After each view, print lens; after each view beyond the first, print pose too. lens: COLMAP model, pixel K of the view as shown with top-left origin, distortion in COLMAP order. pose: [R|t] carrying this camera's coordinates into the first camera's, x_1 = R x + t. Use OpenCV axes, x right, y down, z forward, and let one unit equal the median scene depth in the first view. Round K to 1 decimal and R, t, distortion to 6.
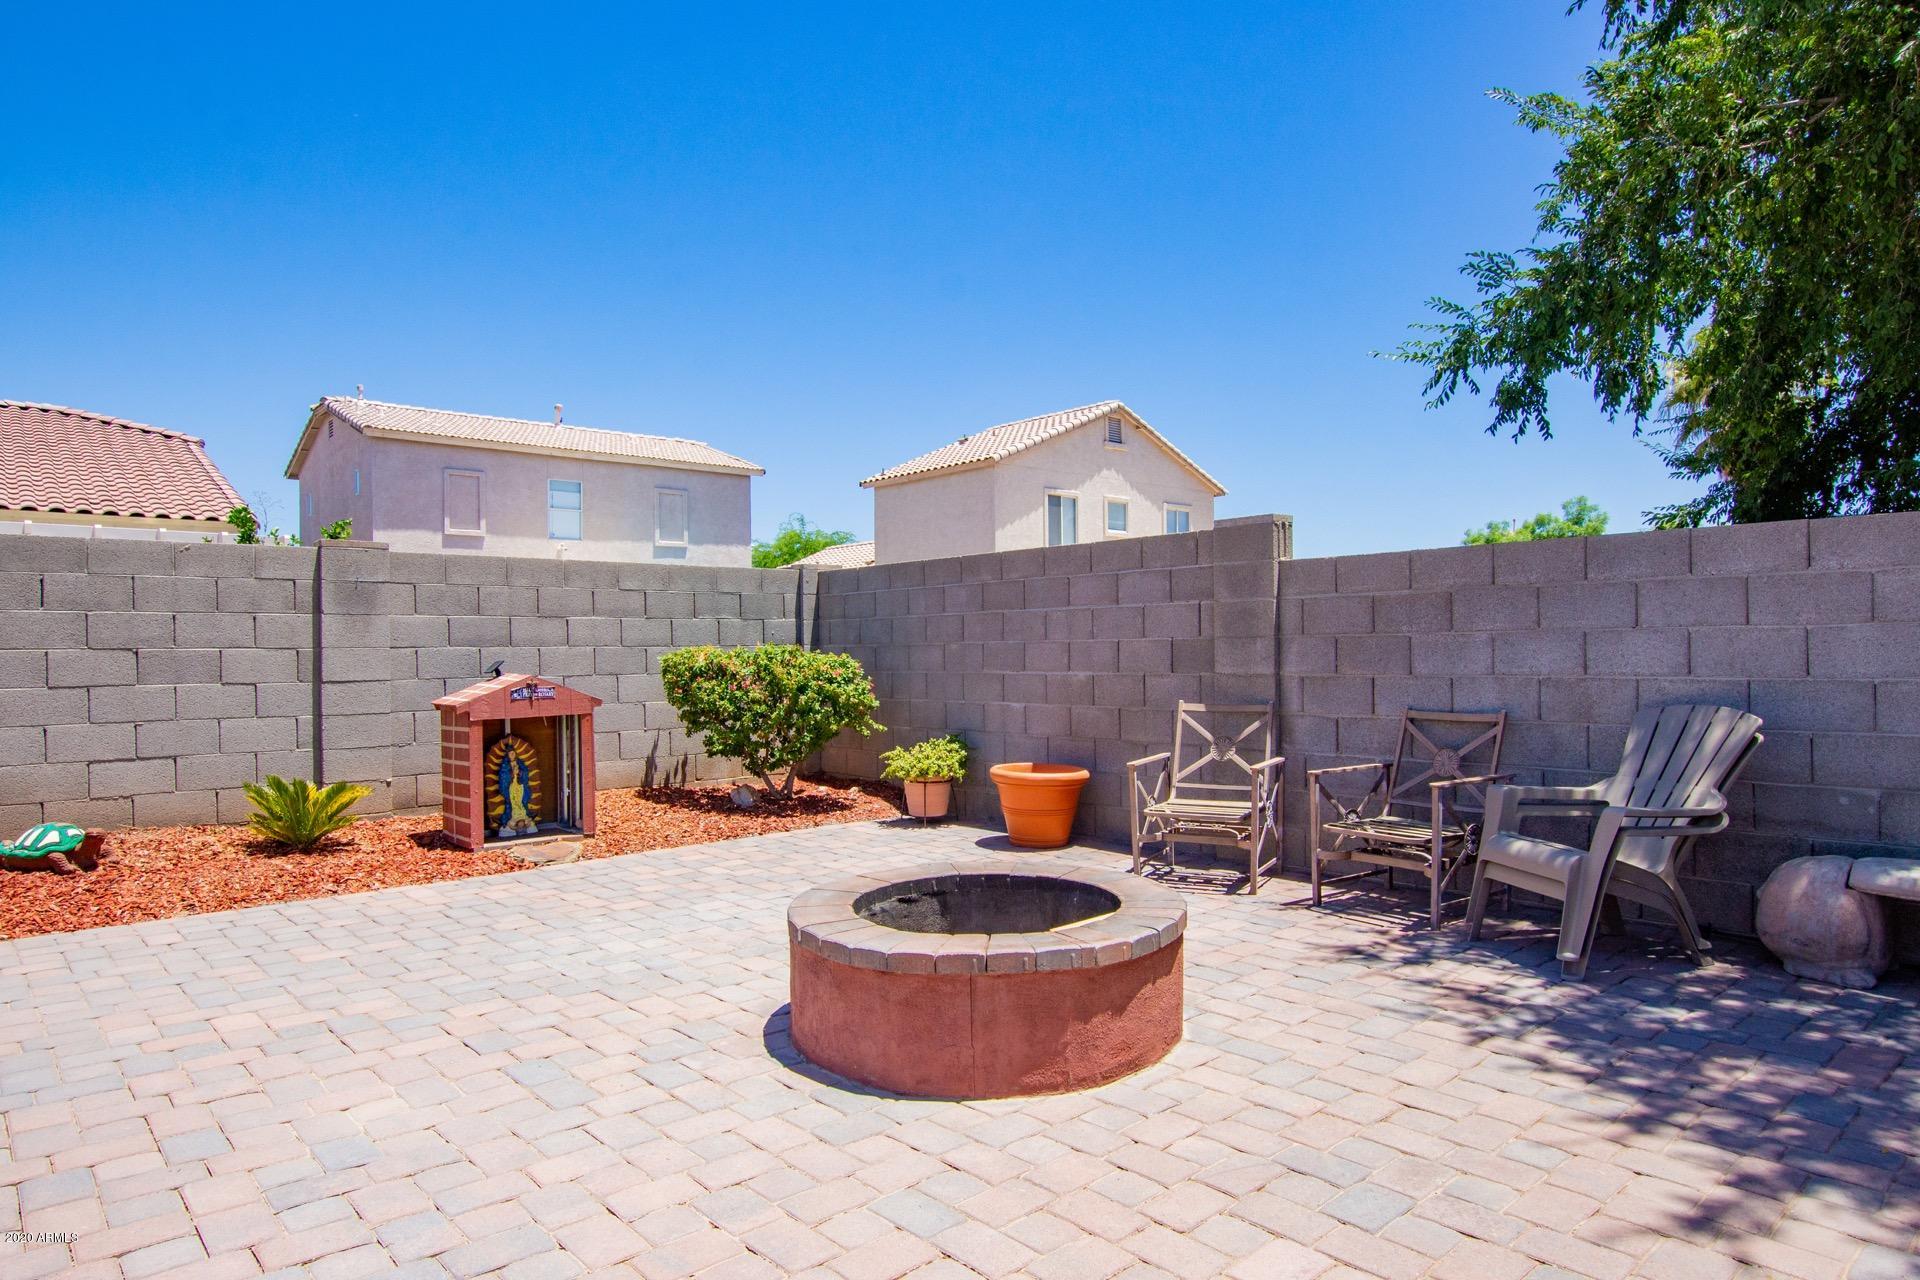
lens RADIAL K [[1135.0, 0, 956.5], [0, 1135.0, 644.4], [0, 0, 1]] dist [-0.000090, 0.000648]
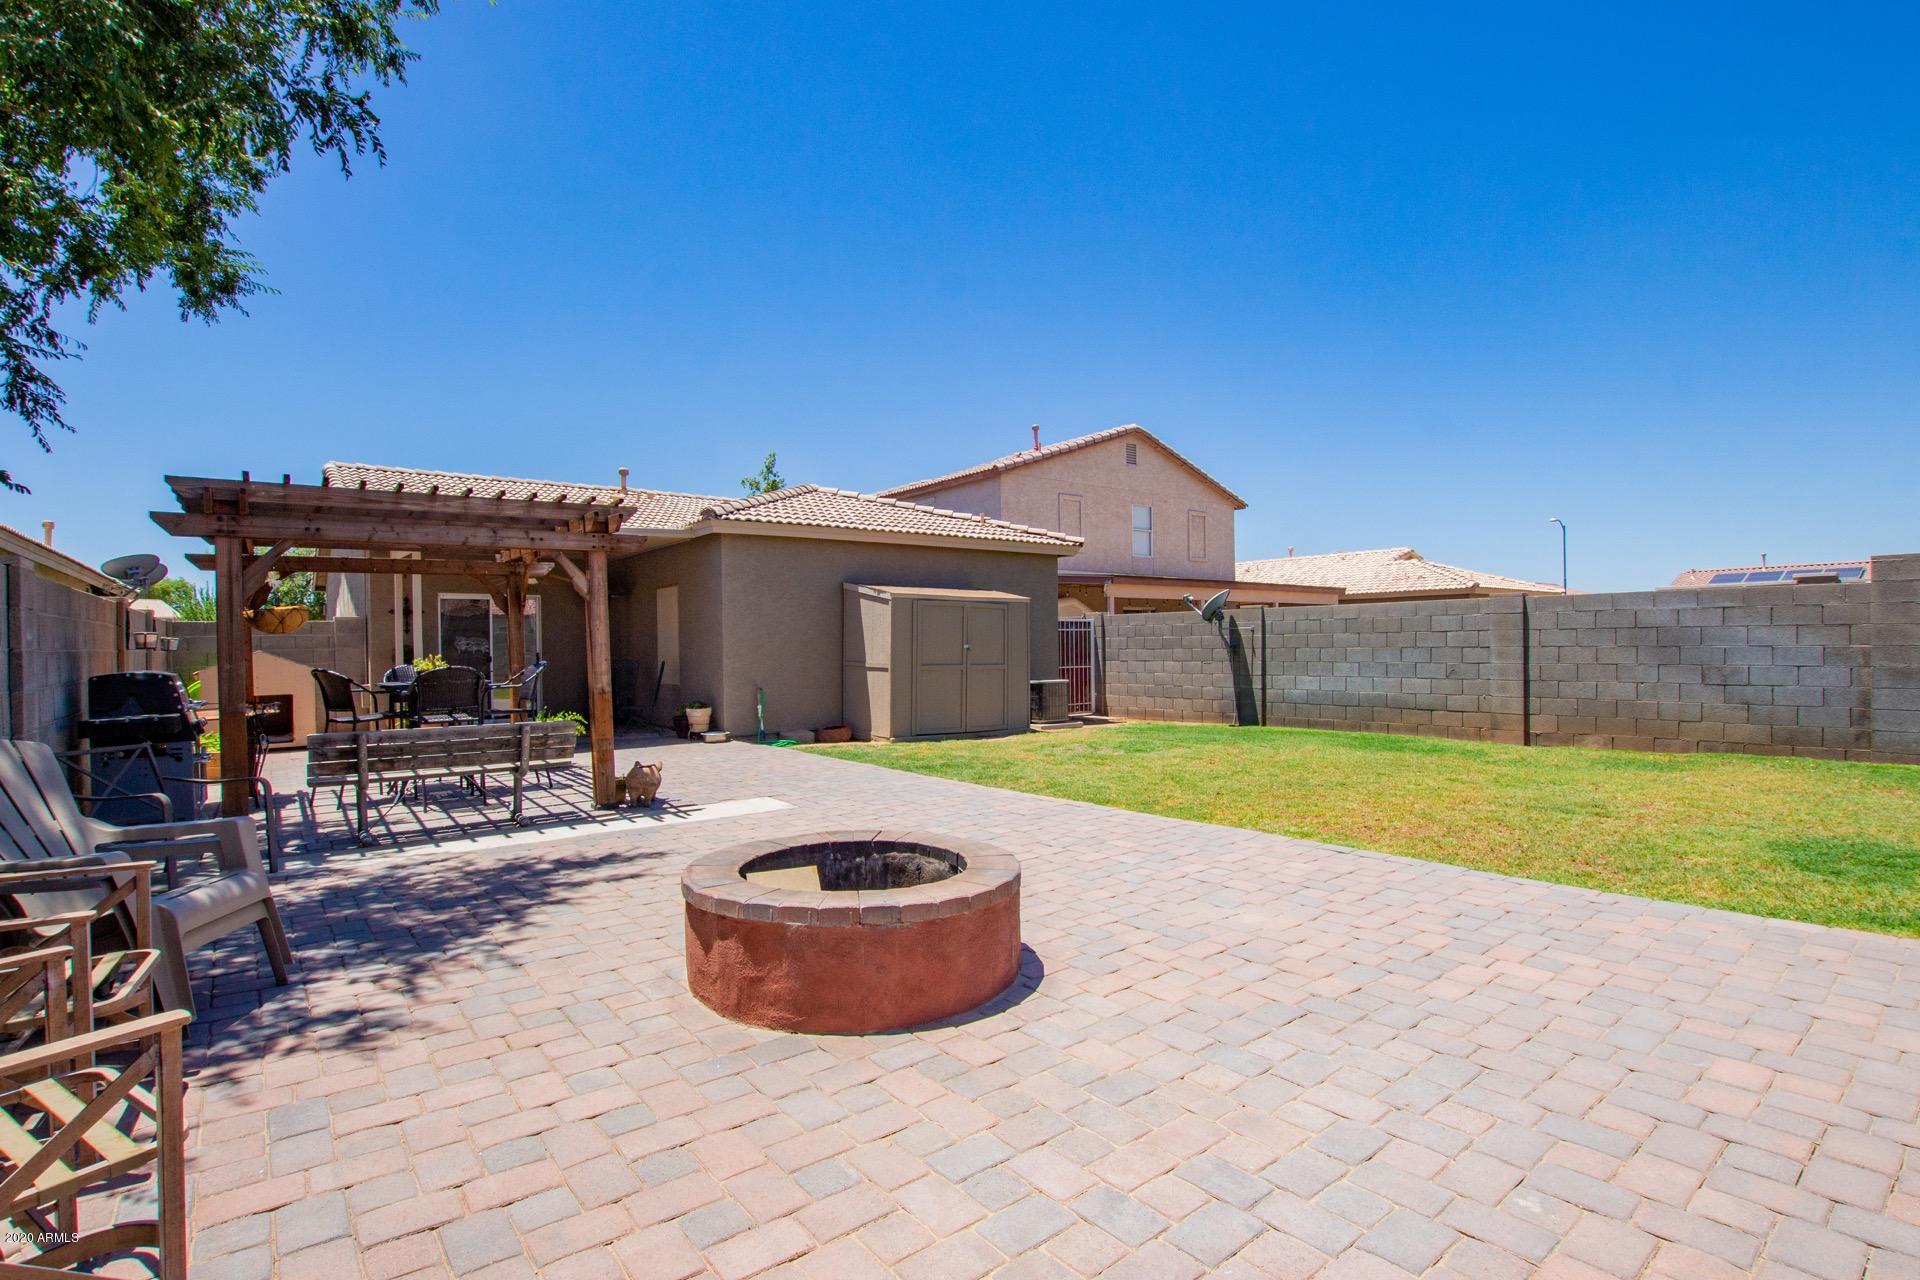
lens RADIAL K [[923.0, 0, 961.2], [0, 923.0, 643.1], [0, 0, 1]] dist [0.000125, -0.000049]
pose [[-0.997289, 0.009587, 0.072952, -0.184504], [0.009345, 0.999950, -0.003666, -0.018926], [-0.072984, -0.002974, -0.997329, 2.031501]]
